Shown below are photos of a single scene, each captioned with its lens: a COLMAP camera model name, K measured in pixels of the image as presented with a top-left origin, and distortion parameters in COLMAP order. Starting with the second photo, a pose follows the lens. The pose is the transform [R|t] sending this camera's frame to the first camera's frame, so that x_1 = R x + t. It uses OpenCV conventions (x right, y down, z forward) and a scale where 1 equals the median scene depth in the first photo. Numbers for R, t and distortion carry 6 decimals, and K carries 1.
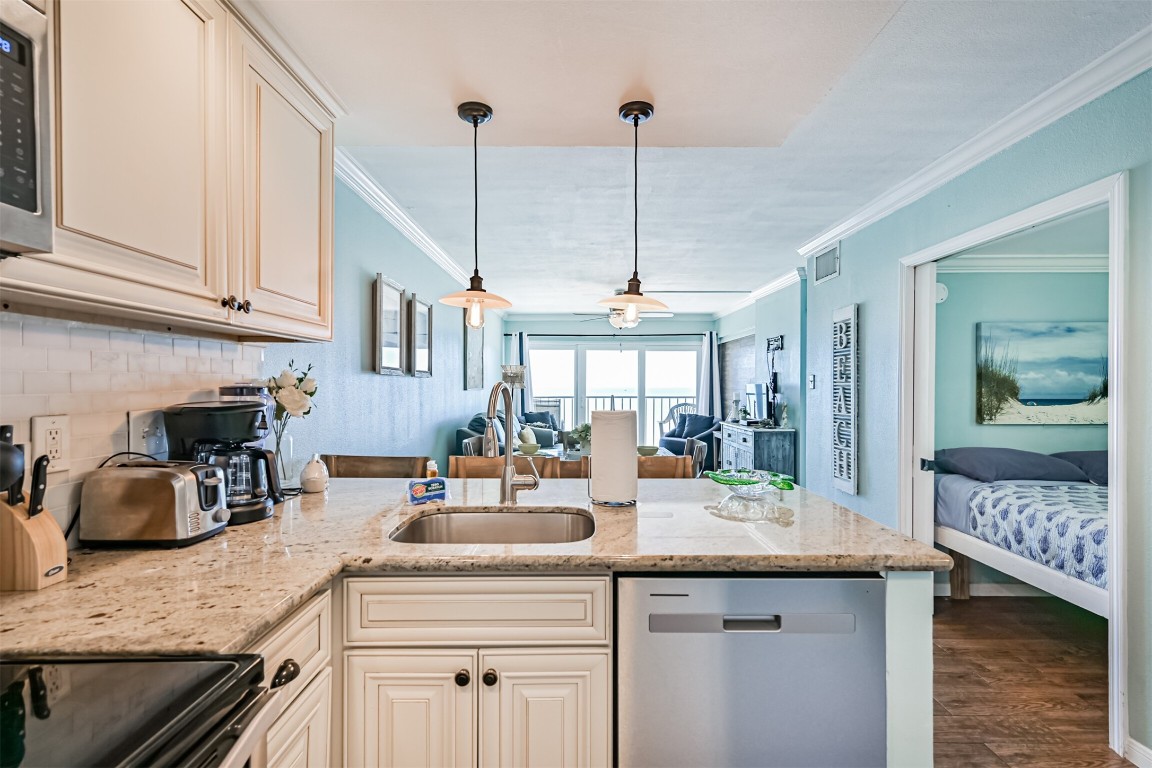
lens RADIAL K [[531.7, 0, 576.0], [0, 531.7, 384.0], [0, 0, 1]] dist [0.000477, 0.000051]
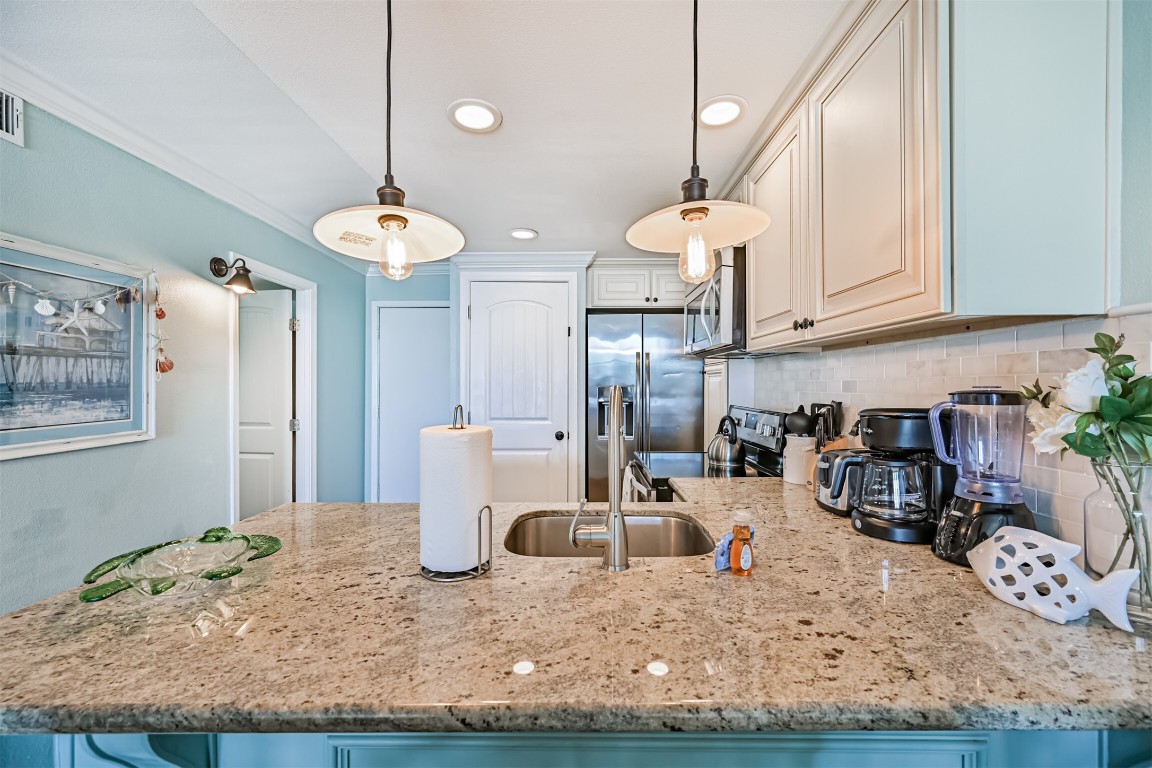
lens RADIAL K [[456.1, 0, 579.3], [0, 456.1, 386.7], [0, 0, 1]] dist [-0.000137, 0.000193]
pose [[-0.999928, 0.003459, 0.011471, -0.106245], [0.003472, 0.999993, 0.001103, -0.004514], [-0.011467, 0.001143, -0.999934, 1.905999]]
